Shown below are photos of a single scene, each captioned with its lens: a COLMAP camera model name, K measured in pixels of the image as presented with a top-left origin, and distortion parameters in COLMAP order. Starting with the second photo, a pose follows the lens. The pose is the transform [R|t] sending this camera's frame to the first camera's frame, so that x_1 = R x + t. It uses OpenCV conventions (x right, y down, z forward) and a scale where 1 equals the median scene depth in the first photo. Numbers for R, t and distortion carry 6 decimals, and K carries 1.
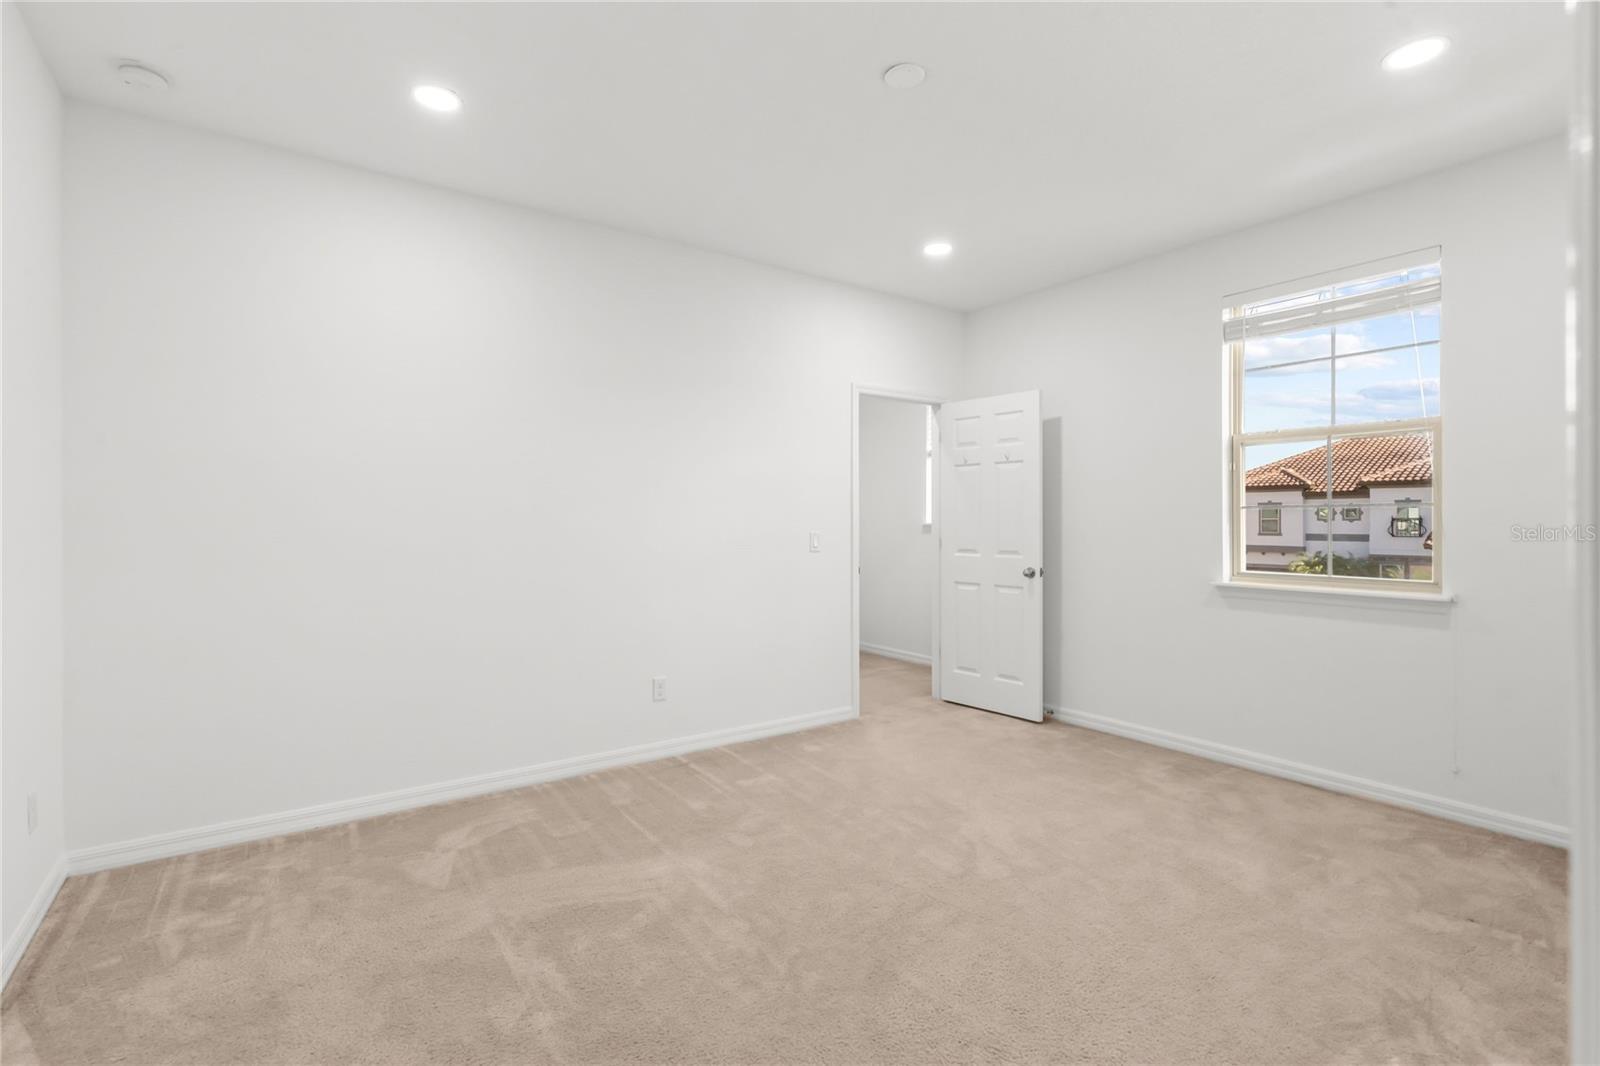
lens RADIAL K [[730.0, 0, 808.0], [0, 730.0, 529.5], [0, 0, 1]] dist [-0.004266, 0.001567]
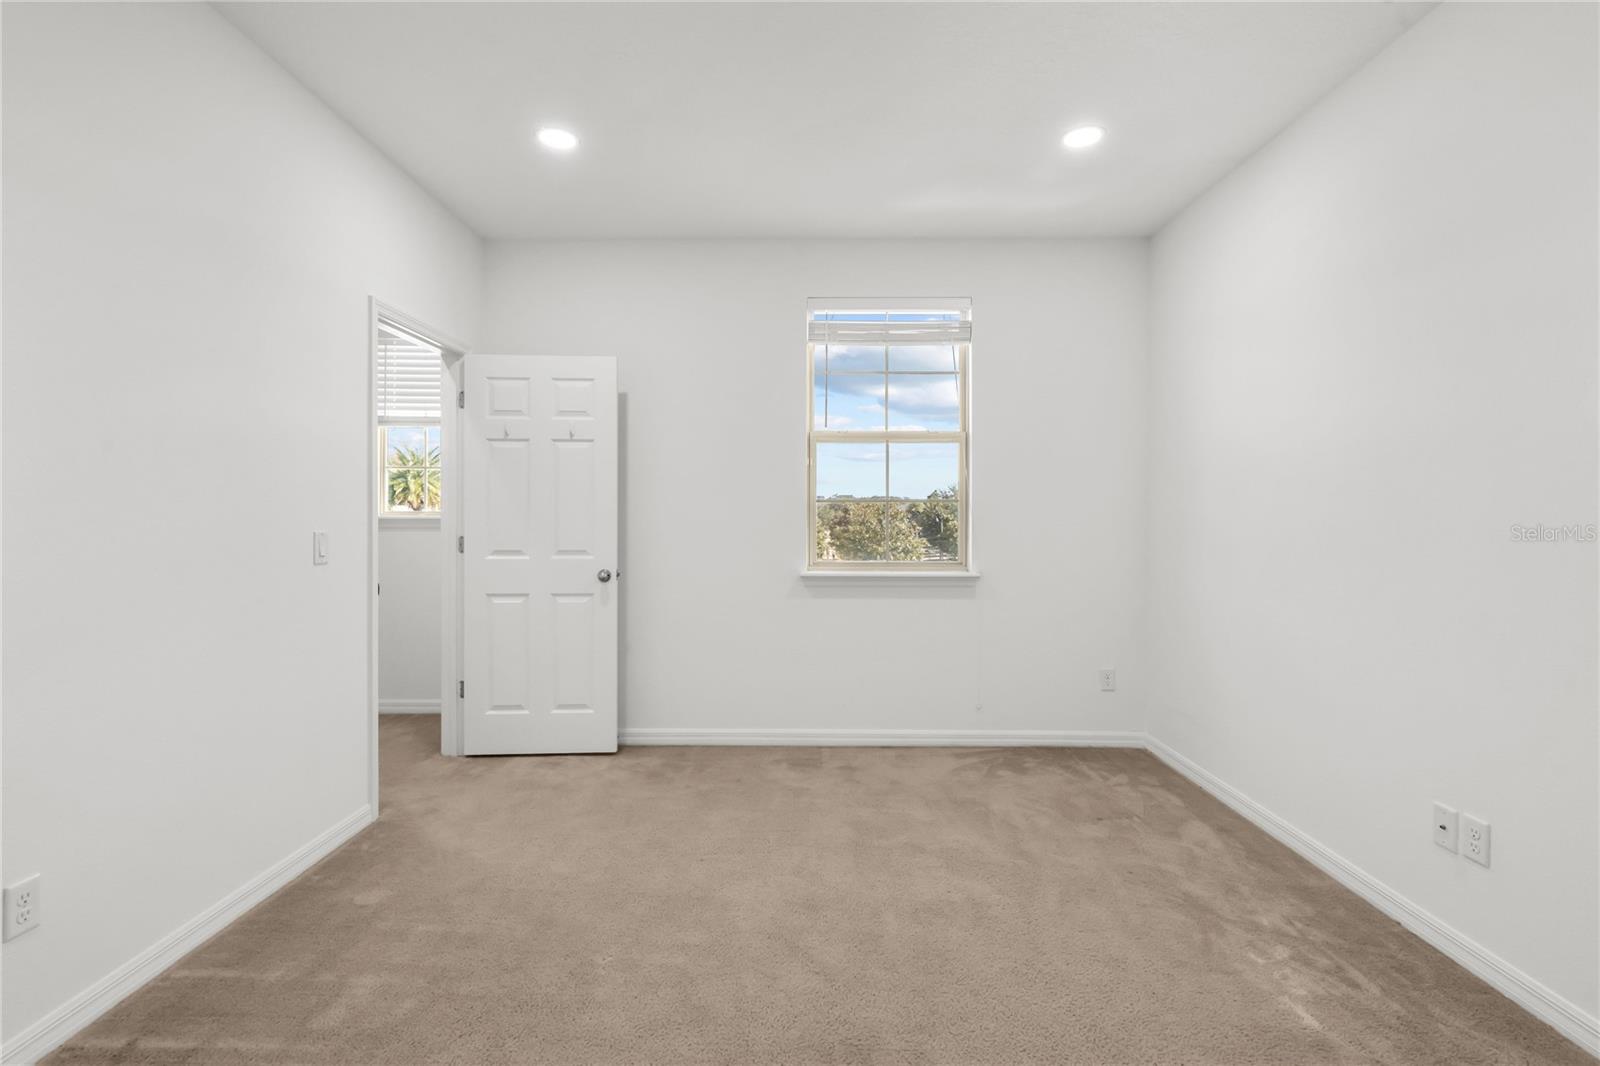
lens RADIAL K [[730.0, 0, 805.3], [0, 730.0, 522.2], [0, 0, 1]] dist [-0.004266, 0.001567]
pose [[0.598774, -0.006308, 0.800893, -0.242058], [0.008754, 0.999961, 0.001331, -0.000682], [-0.800870, 0.006214, 0.598806, 0.346440]]
